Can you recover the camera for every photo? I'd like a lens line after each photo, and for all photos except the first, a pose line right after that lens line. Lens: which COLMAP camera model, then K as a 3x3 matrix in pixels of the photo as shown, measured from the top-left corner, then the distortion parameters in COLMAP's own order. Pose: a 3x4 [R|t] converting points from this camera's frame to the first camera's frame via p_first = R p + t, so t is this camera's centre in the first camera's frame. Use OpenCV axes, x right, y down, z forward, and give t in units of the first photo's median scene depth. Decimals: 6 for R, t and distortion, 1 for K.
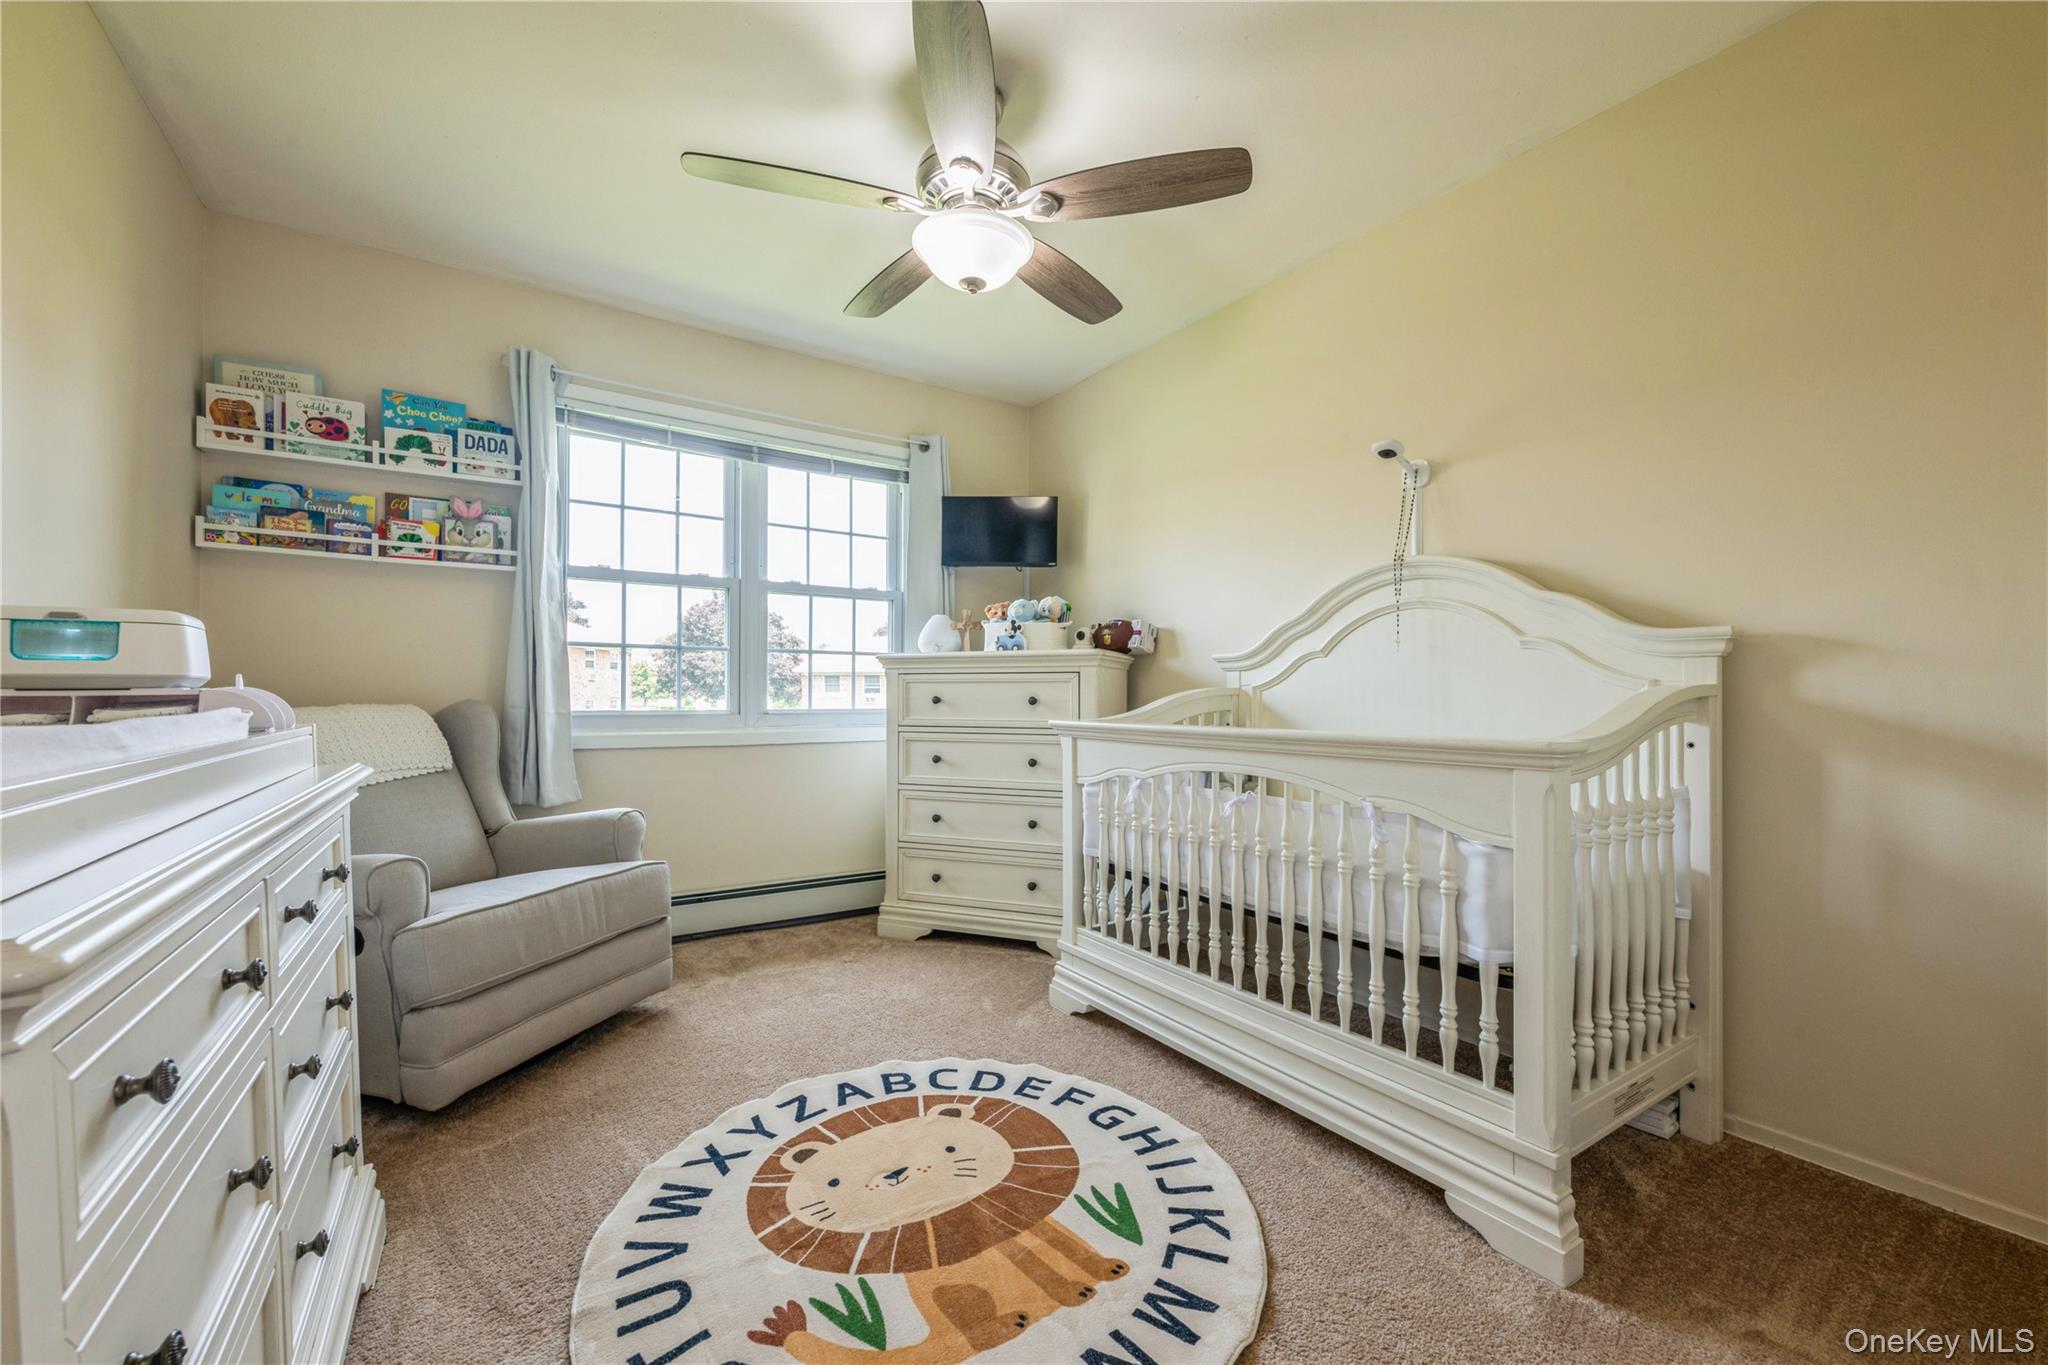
lens RADIAL K [[825.9, 0, 1040.8], [0, 825.9, 699.4], [0, 0, 1]] dist [0.000948, -0.000462]
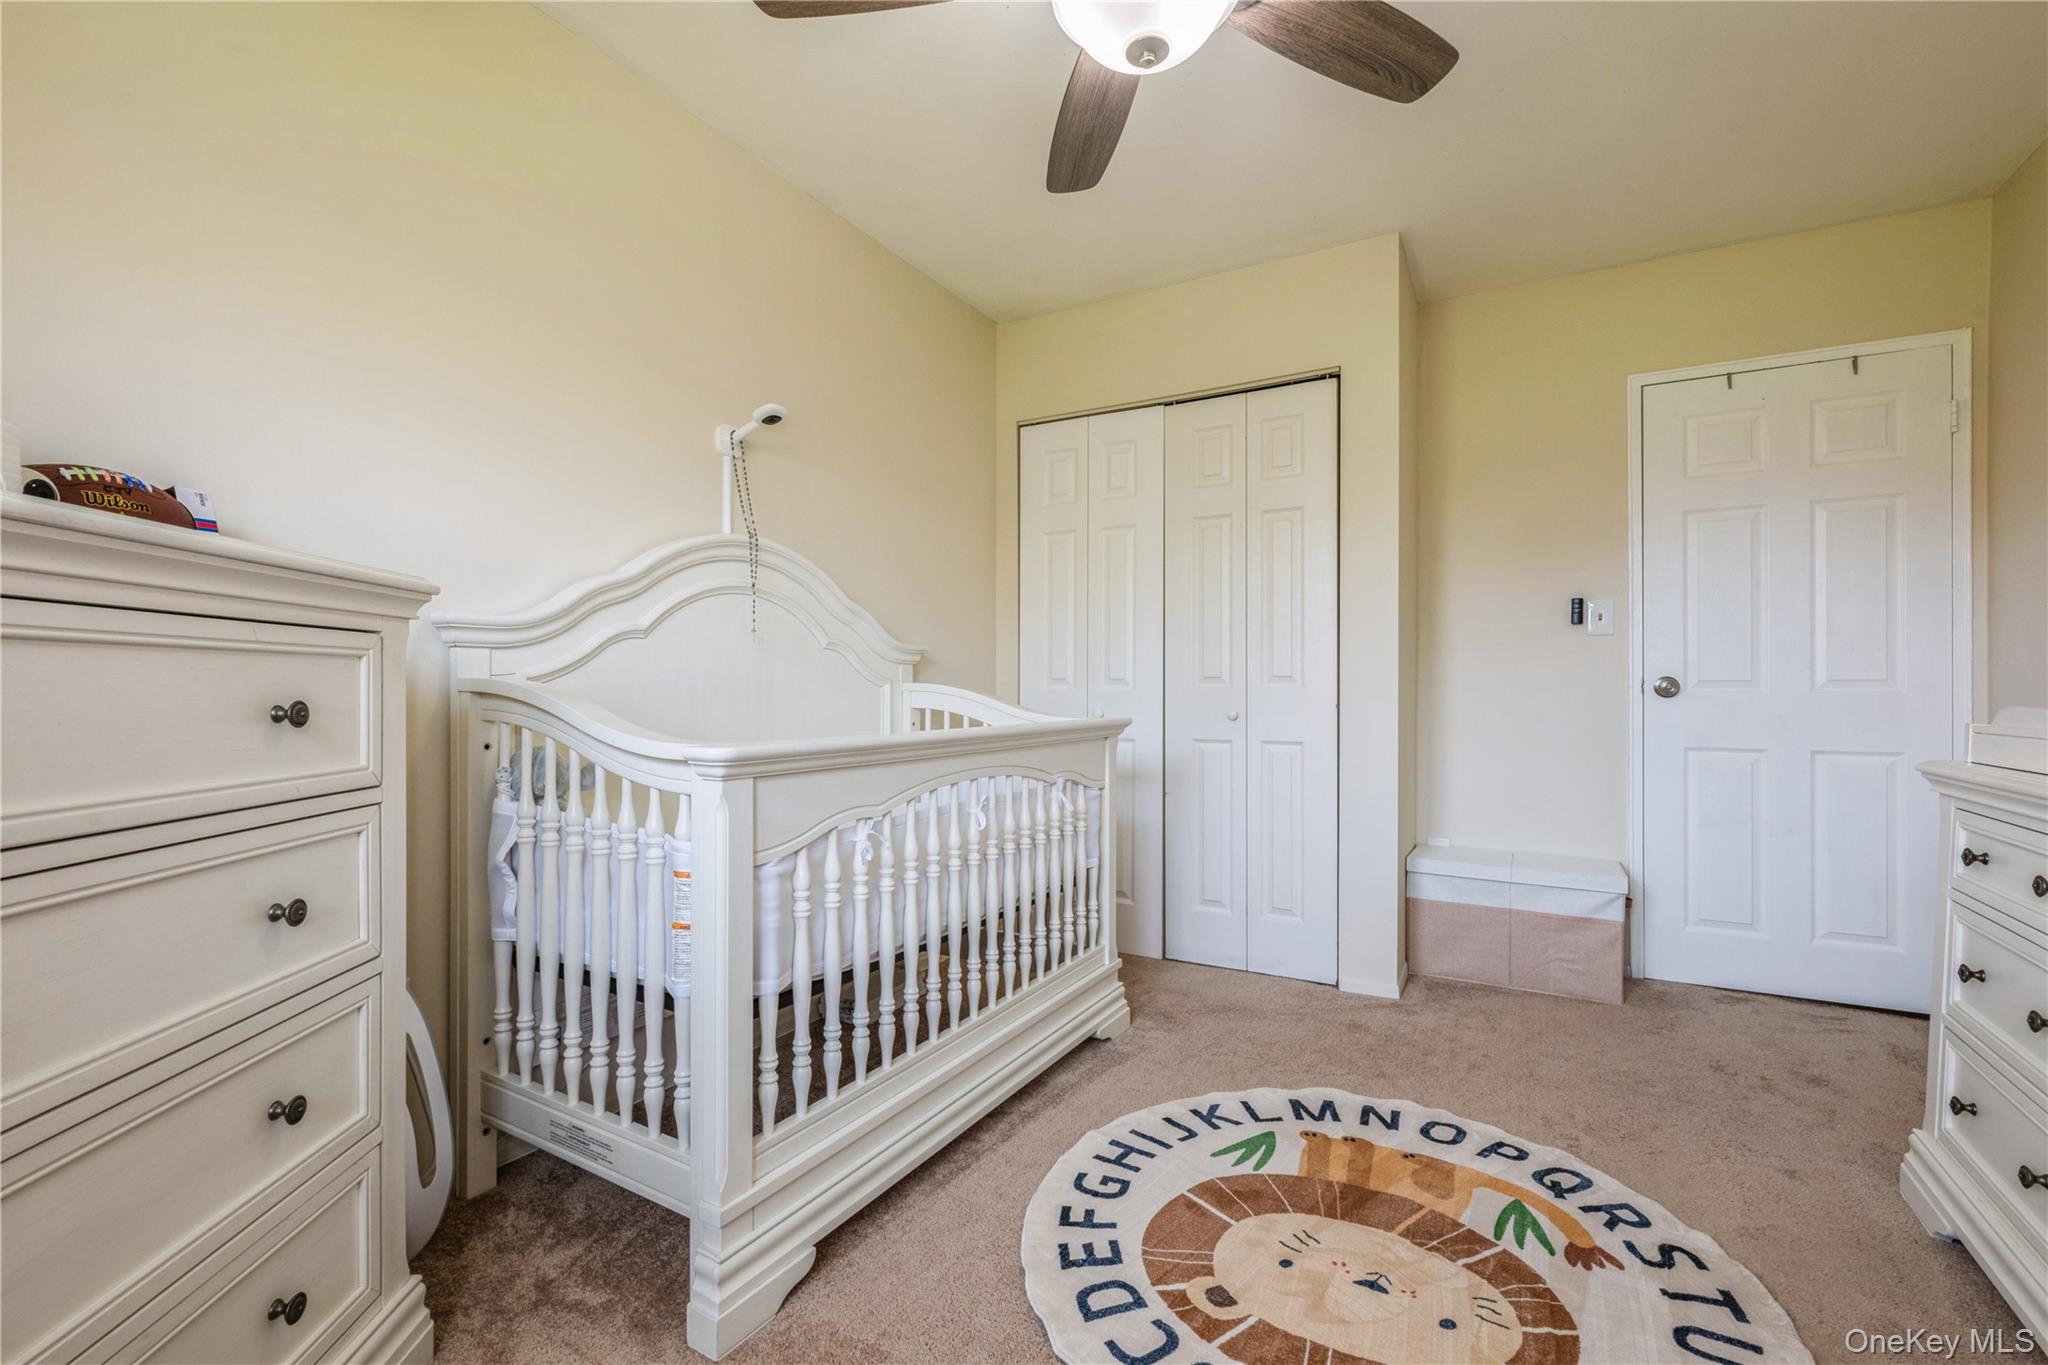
lens RADIAL K [[882.4, 0, 1023.7], [0, 882.4, 695.6], [0, 0, 1]] dist [-0.002318, 0.000372]
pose [[-0.431188, -0.010177, 0.902205, -0.743869], [0.003136, 0.999913, 0.012778, -0.015050], [-0.902257, 0.008339, -0.431119, 1.554549]]
